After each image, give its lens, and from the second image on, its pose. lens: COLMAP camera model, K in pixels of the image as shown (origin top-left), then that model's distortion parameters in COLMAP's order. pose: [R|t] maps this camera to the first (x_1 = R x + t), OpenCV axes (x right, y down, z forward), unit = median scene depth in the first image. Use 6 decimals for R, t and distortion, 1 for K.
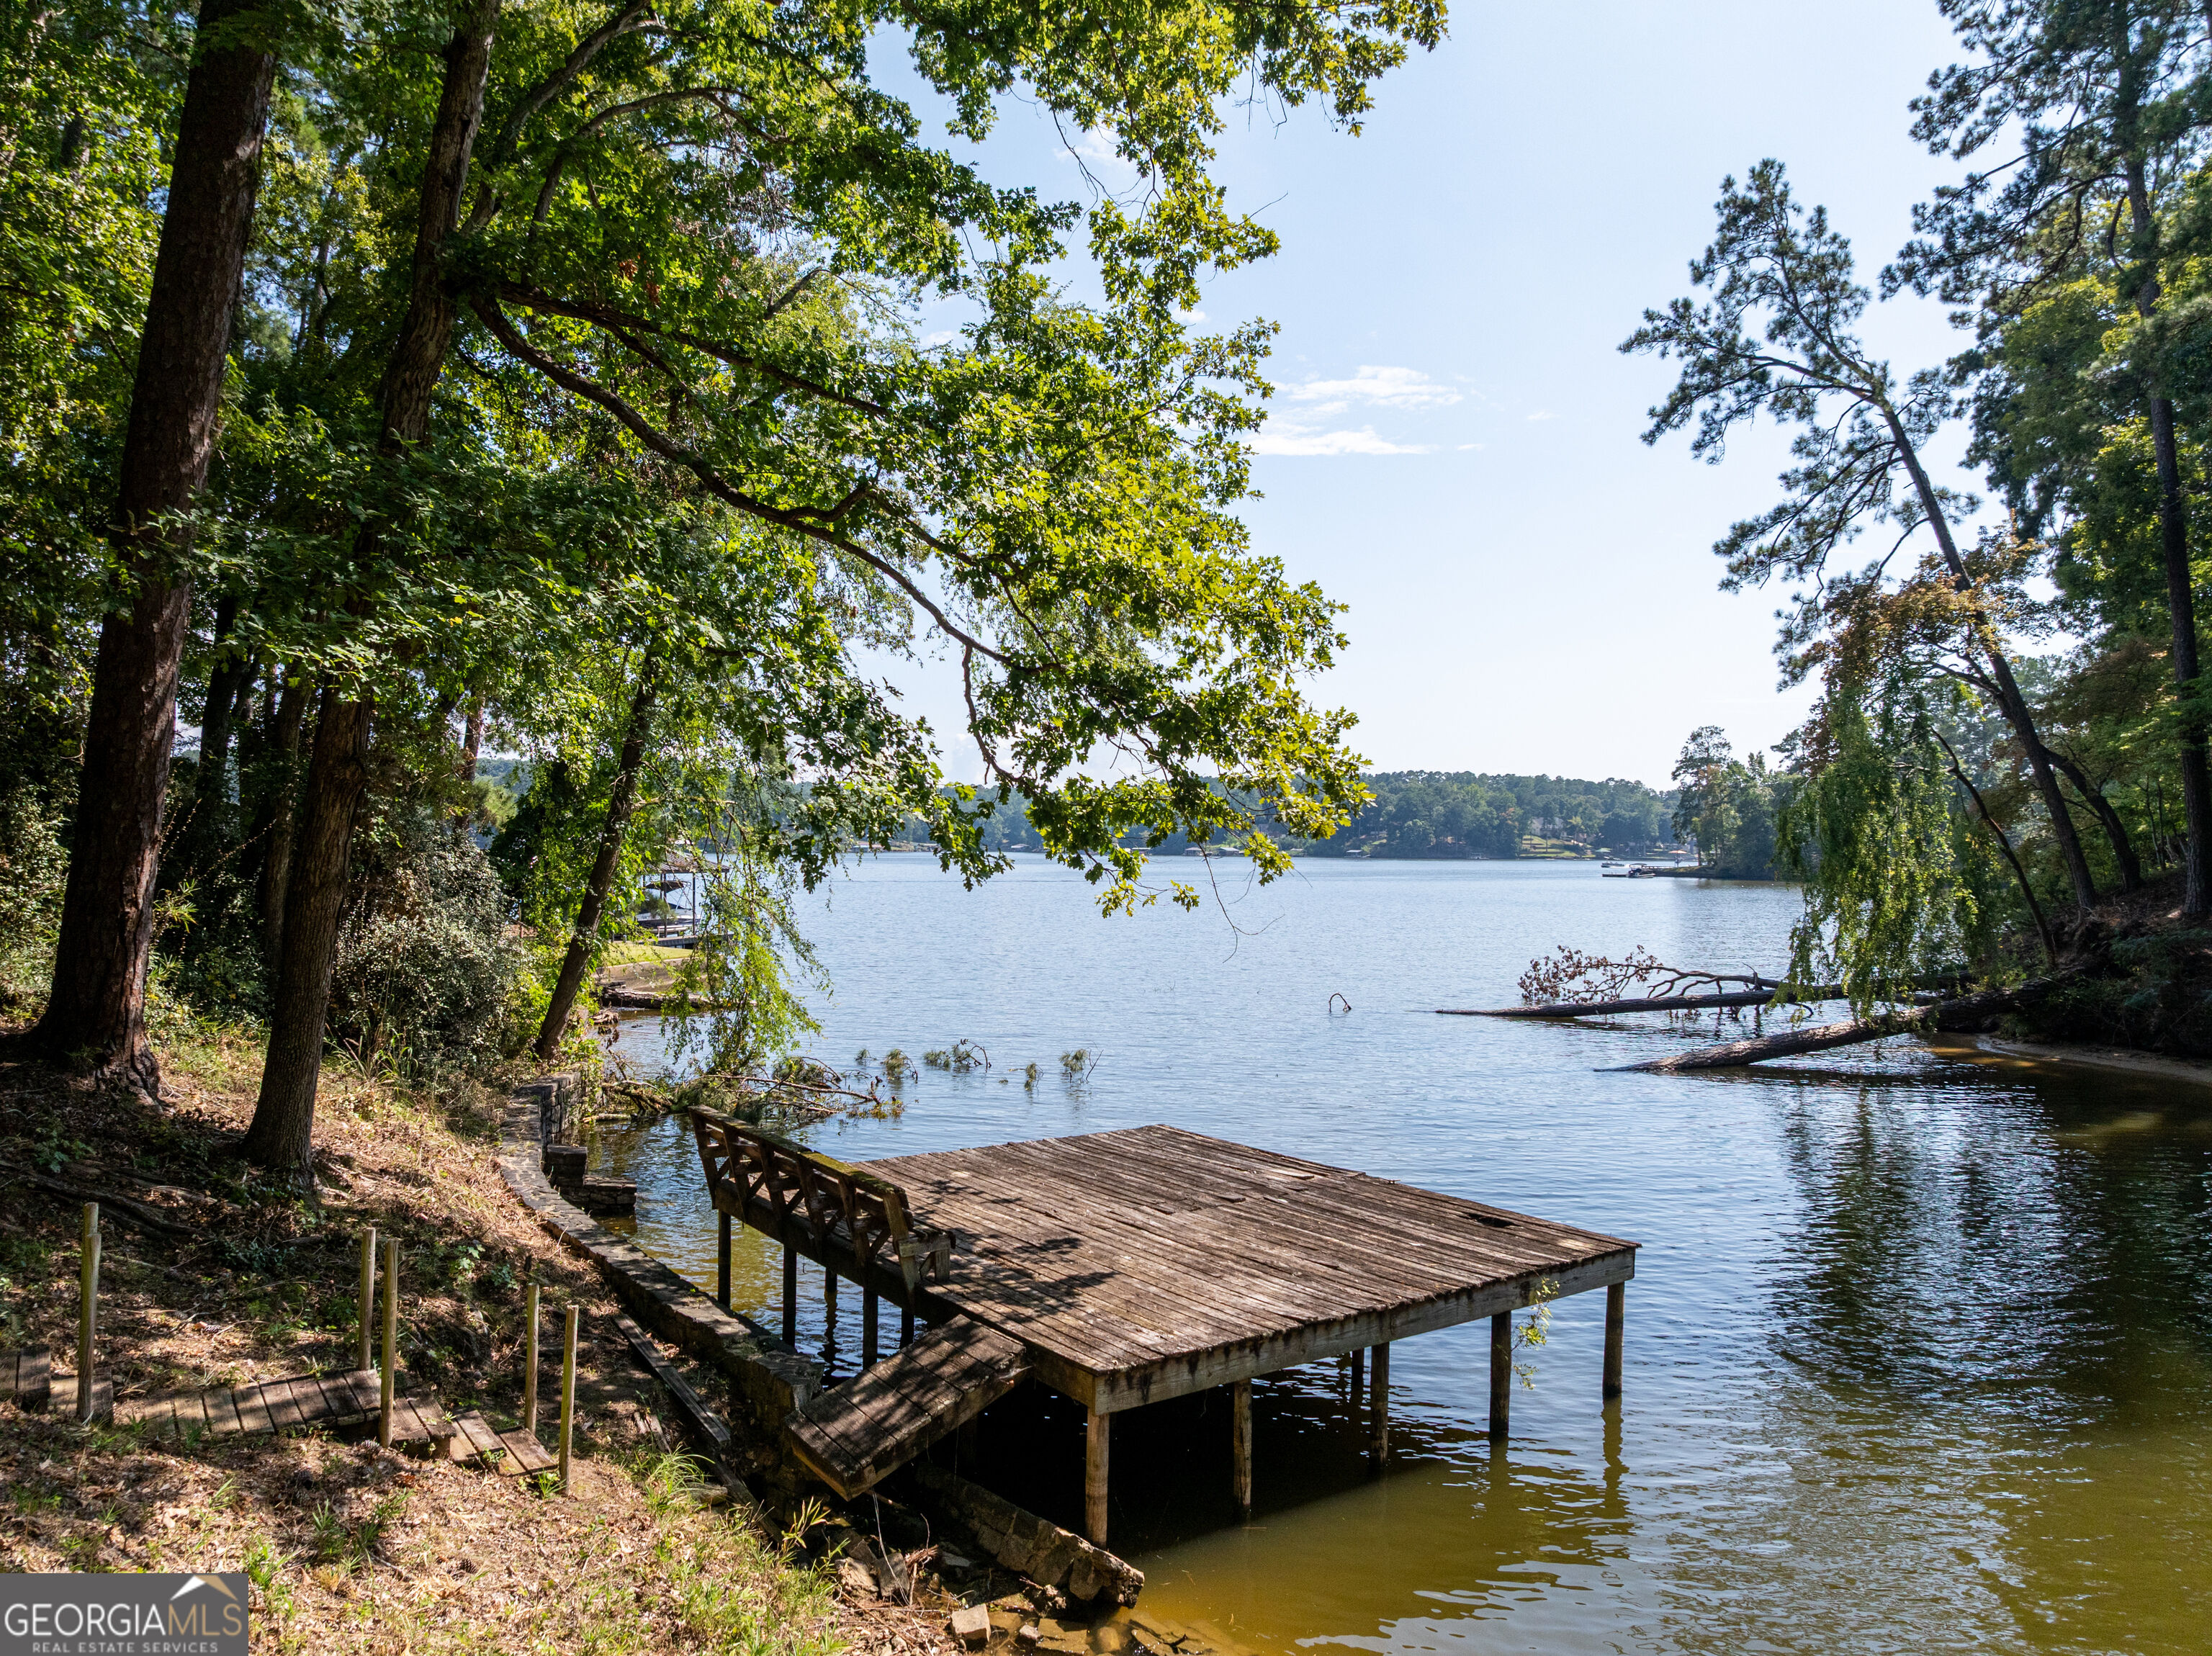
lens RADIAL K [[1551.6, 0, 1116.1], [0, 1551.6, 814.7], [0, 0, 1]] dist [-0.035994, -0.001226]
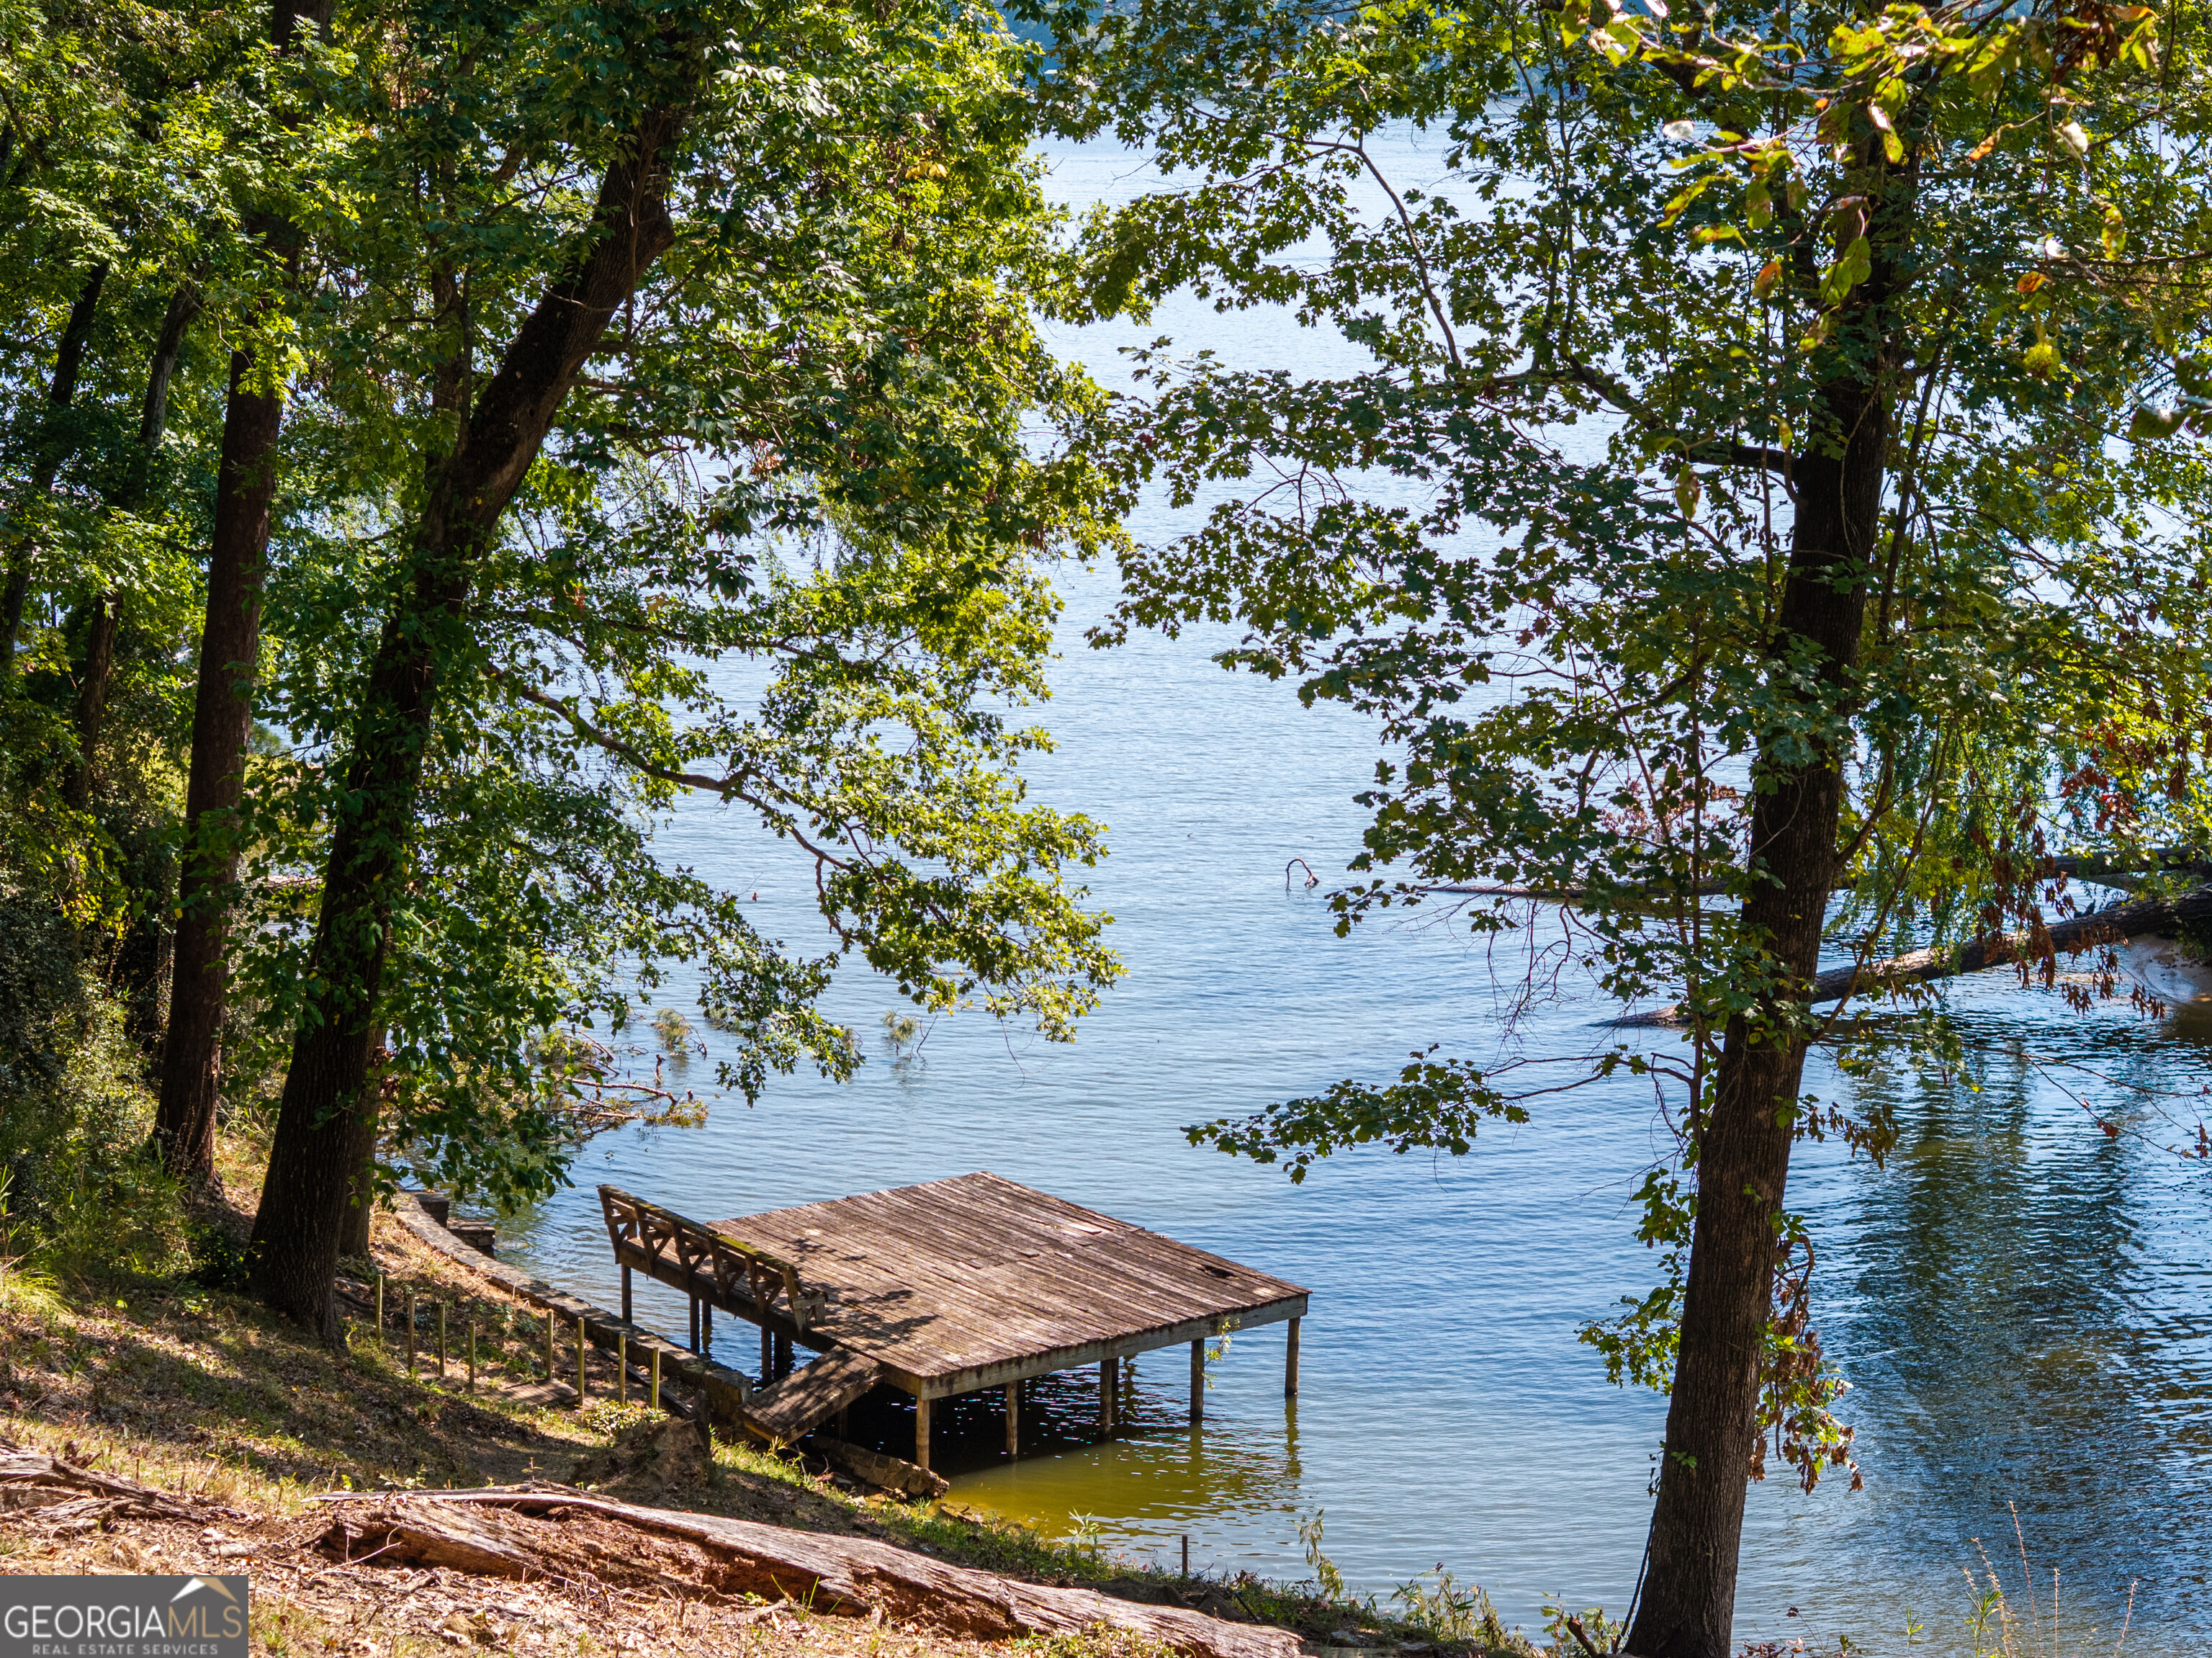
lens RADIAL K [[4586.6, 0, 1103.7], [0, 4586.6, 837.9], [0, 0, 1]] dist [0.035251, 0.000000]
pose [[0.999766, -0.008332, 0.019965, 0.074721], [0.003935, 0.977498, 0.210908, -1.055950], [-0.021273, -0.210780, 0.977302, -3.137860]]
